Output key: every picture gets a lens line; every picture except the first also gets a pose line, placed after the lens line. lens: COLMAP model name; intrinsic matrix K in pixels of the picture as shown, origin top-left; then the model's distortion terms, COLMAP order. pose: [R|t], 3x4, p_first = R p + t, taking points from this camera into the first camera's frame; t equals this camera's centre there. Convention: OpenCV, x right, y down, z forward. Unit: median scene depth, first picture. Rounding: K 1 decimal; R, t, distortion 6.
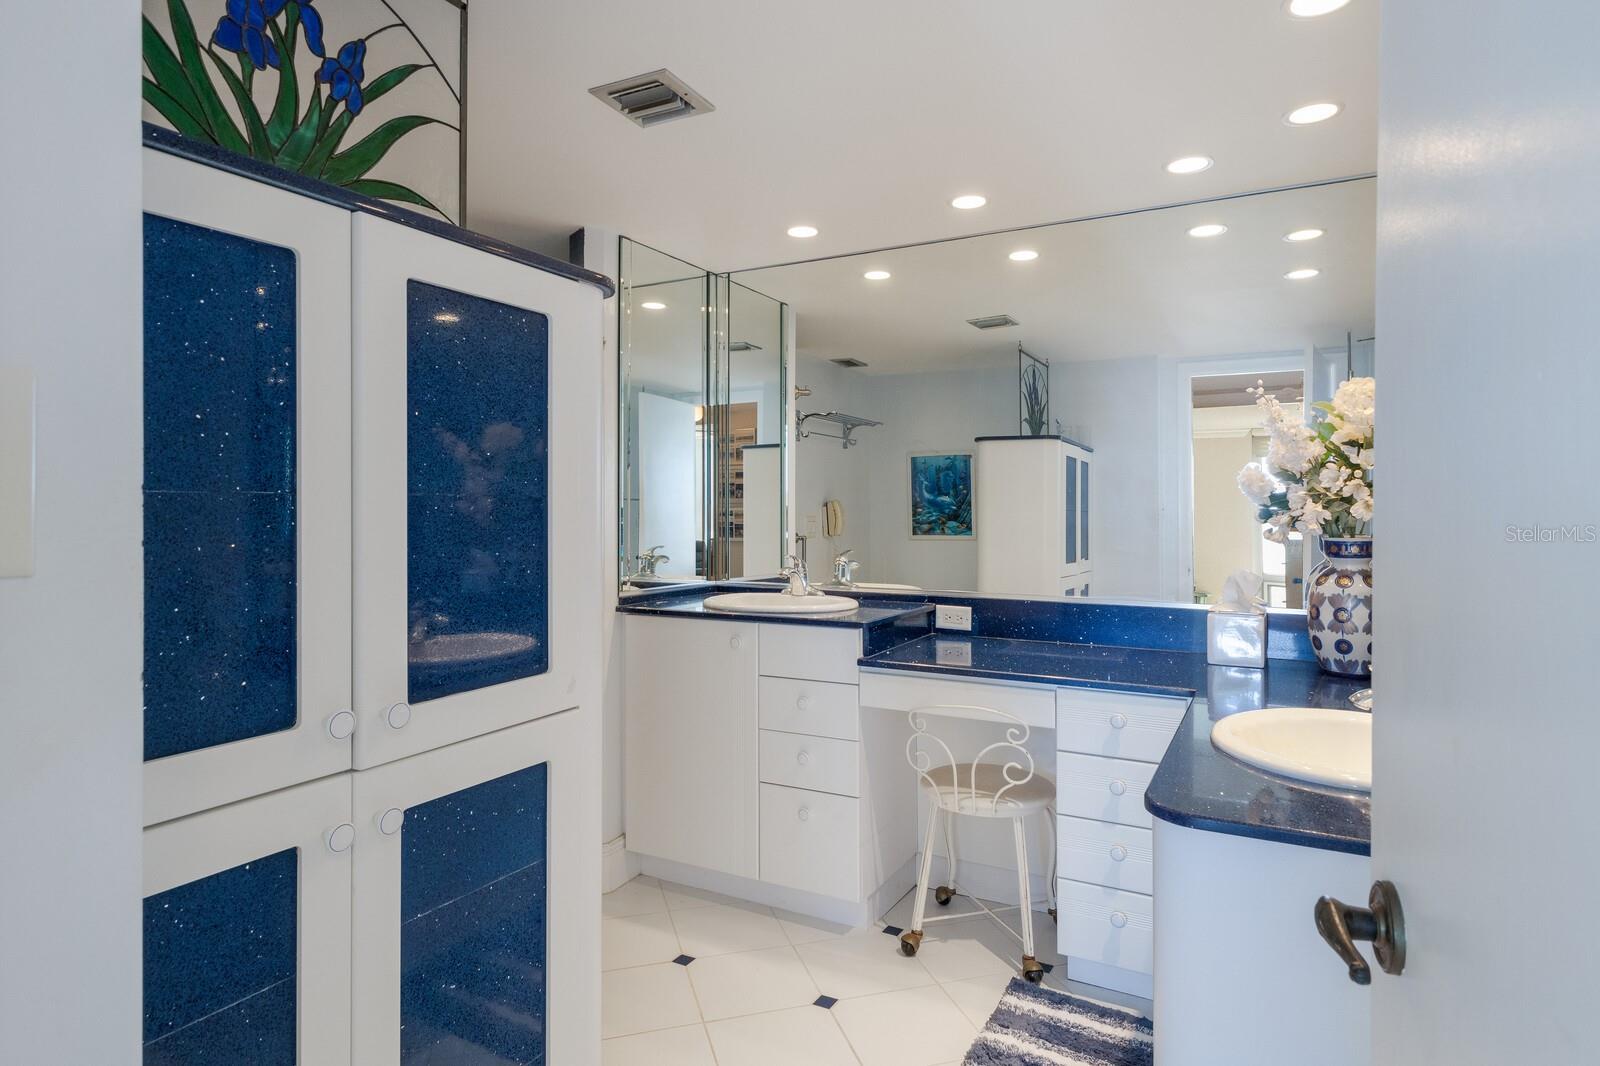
lens RADIAL K [[902.9, 0, 800.0], [0, 902.9, 533.0], [0, 0, 1]] dist [-0.000363, -0.000093]
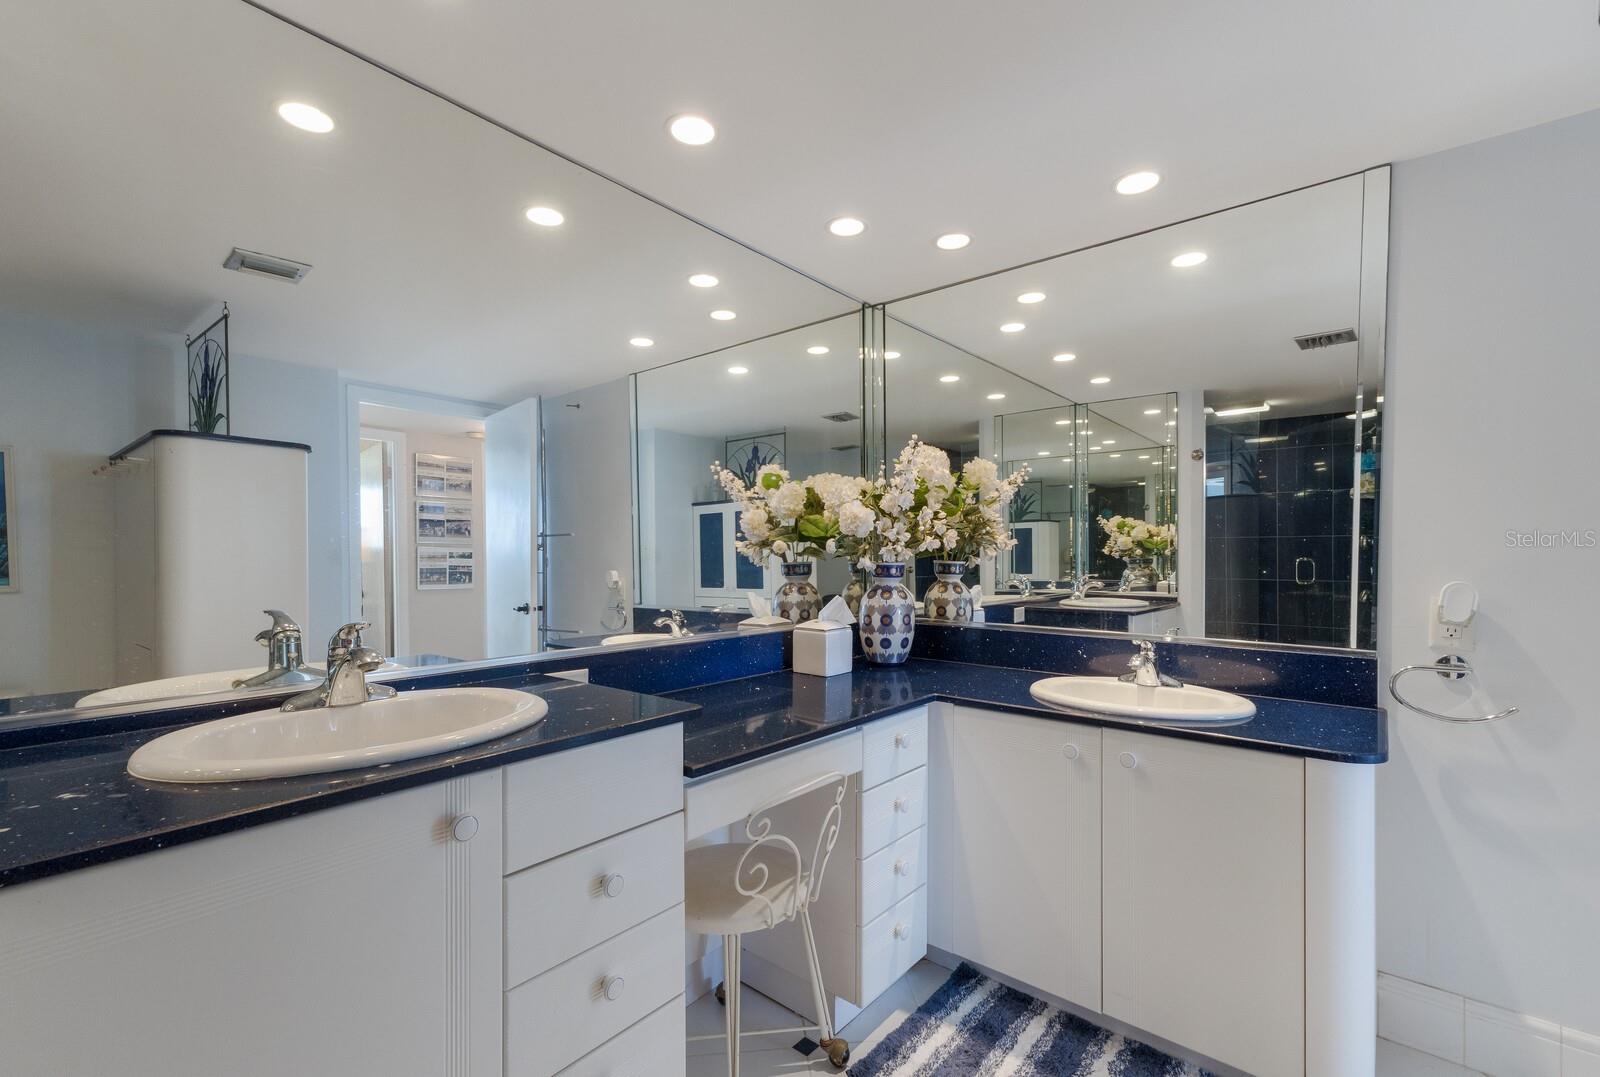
lens RADIAL K [[668.1, 0, 798.2], [0, 668.1, 560.6], [0, 0, 1]] dist [-0.000349, -0.000031]
pose [[0.216946, -0.015368, 0.976063, -0.394502], [0.009541, 0.999862, 0.013622, -0.012200], [-0.976137, 0.006357, 0.217062, 0.902819]]
